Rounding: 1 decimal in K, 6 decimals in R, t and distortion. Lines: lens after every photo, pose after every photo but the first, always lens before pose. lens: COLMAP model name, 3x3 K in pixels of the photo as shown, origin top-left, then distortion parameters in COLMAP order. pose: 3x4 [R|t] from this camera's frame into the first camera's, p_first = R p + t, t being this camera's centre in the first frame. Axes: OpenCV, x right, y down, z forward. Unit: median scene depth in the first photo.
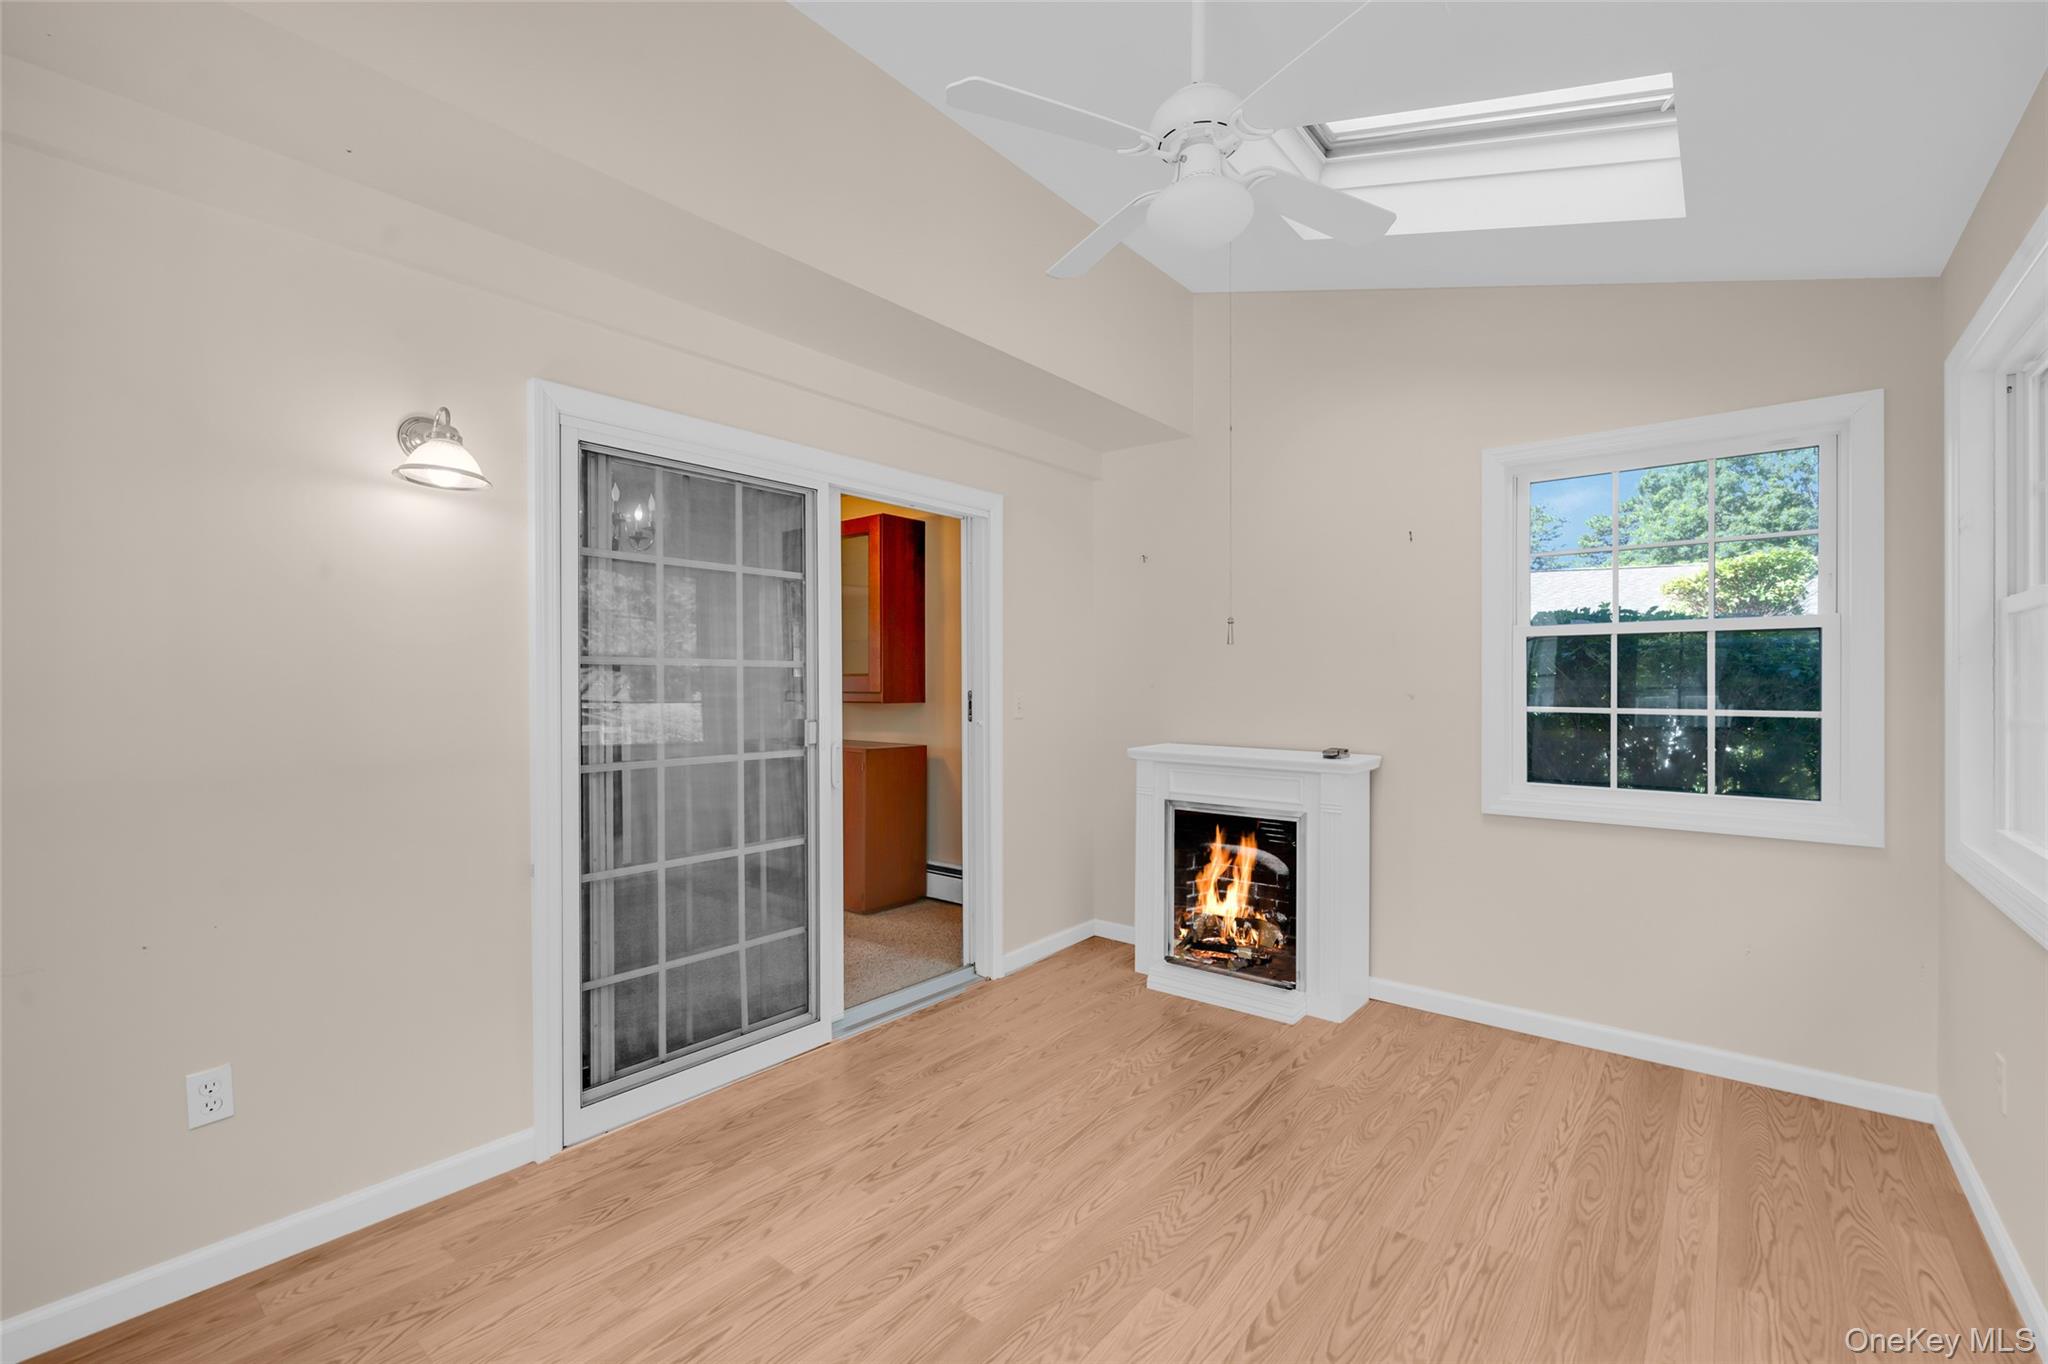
lens RADIAL K [[892.5, 0, 1031.2], [0, 892.5, 672.5], [0, 0, 1]] dist [-0.000416, -0.000040]
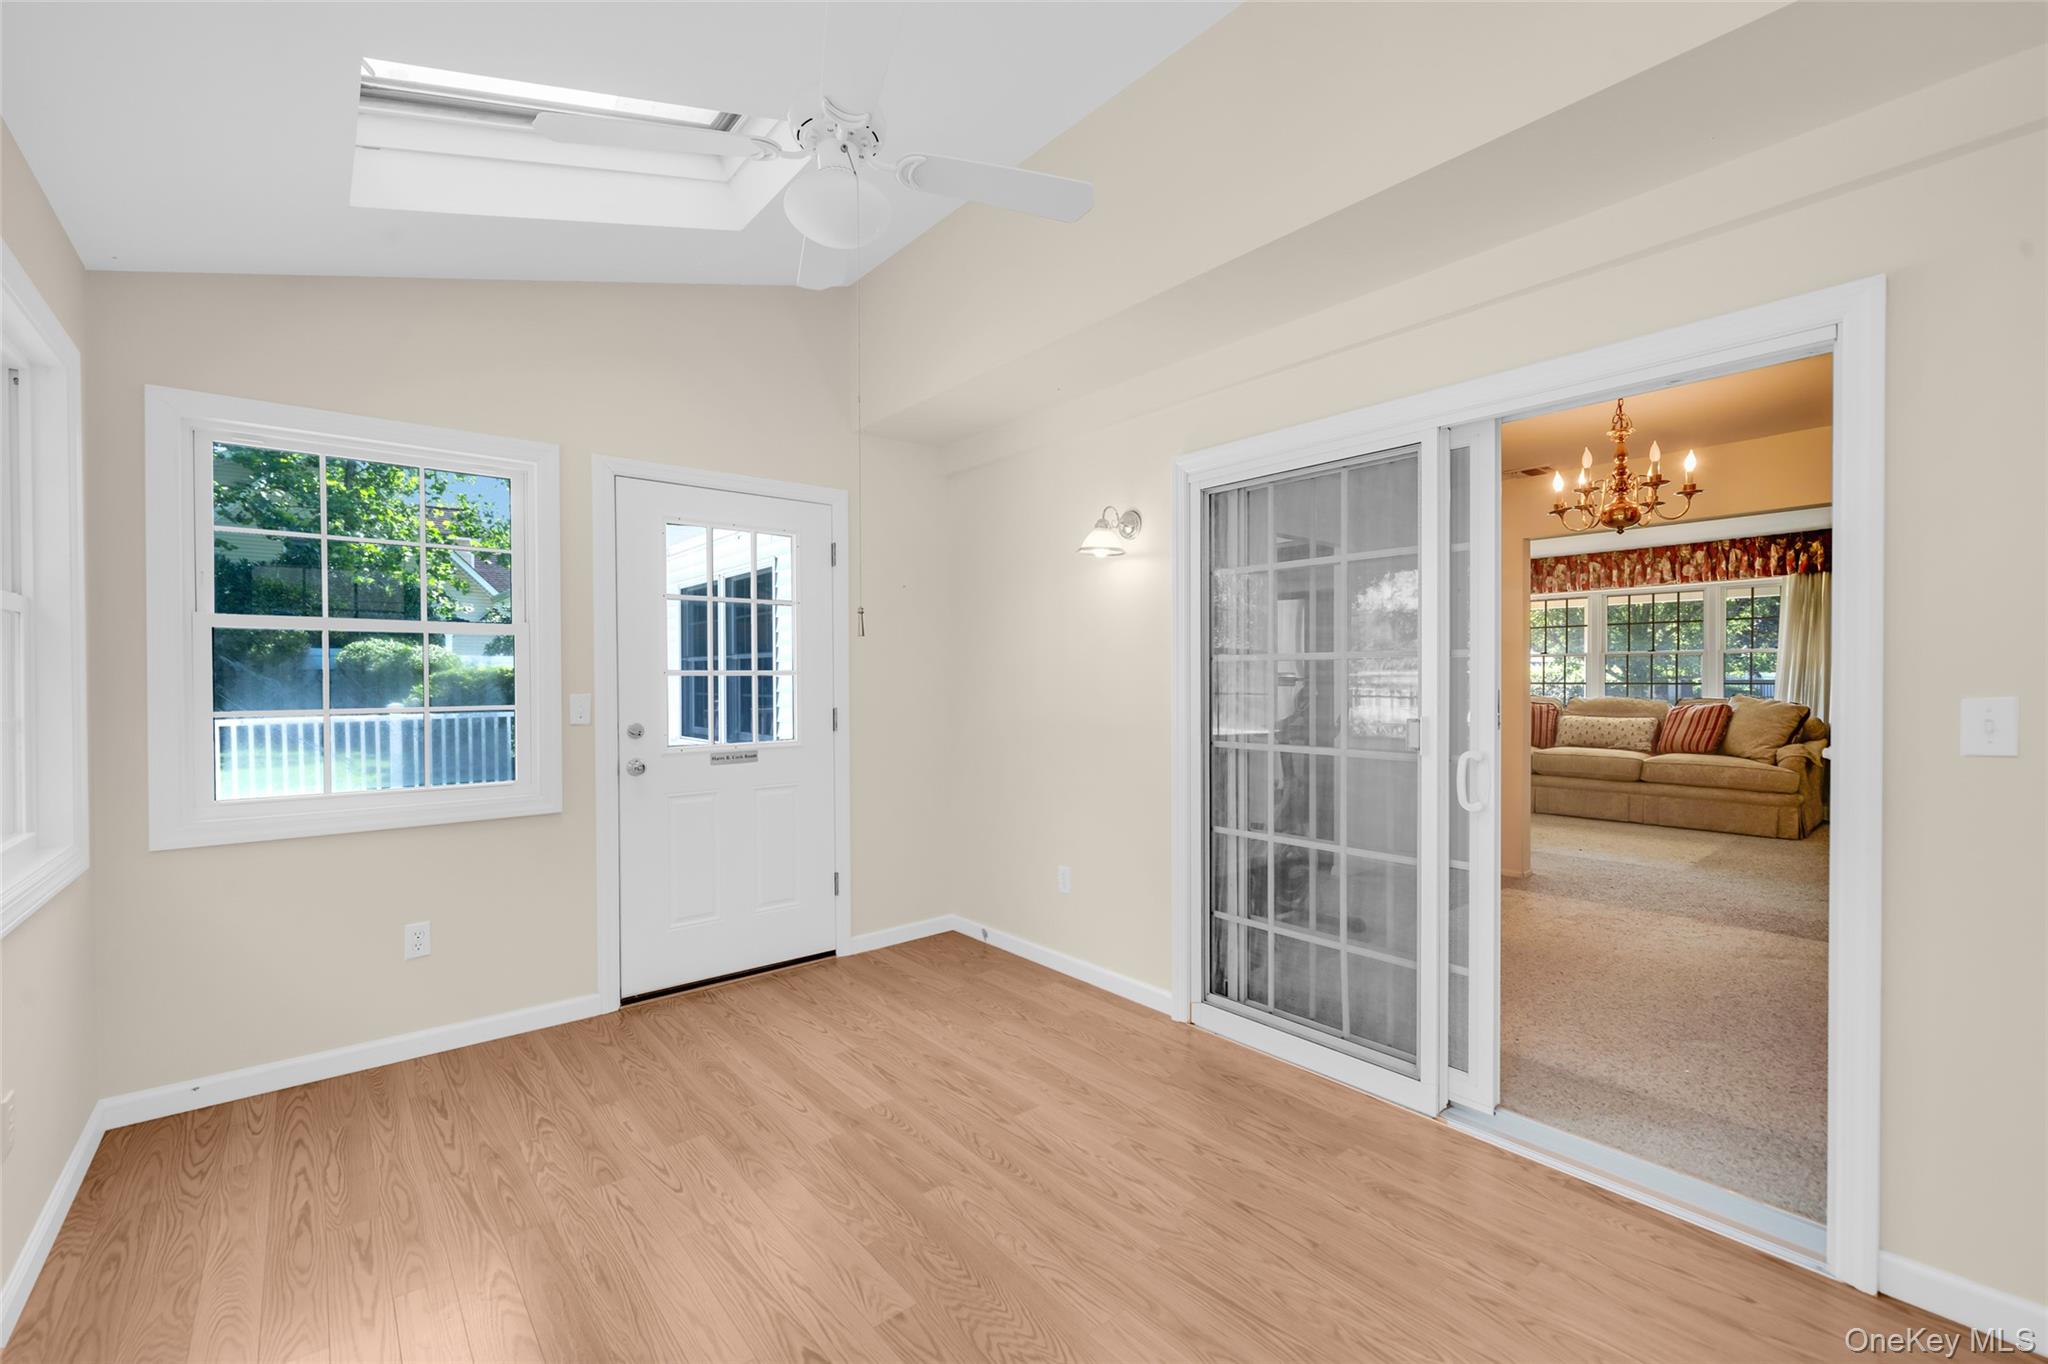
lens RADIAL K [[892.5, 0, 1031.2], [0, 892.5, 672.5], [0, 0, 1]] dist [-0.000416, -0.000040]
pose [[-0.217718, -0.001814, -0.976010, 0.913008], [0.015004, 0.999874, -0.005206, 0.010568], [0.975896, -0.015777, -0.217663, 1.160229]]
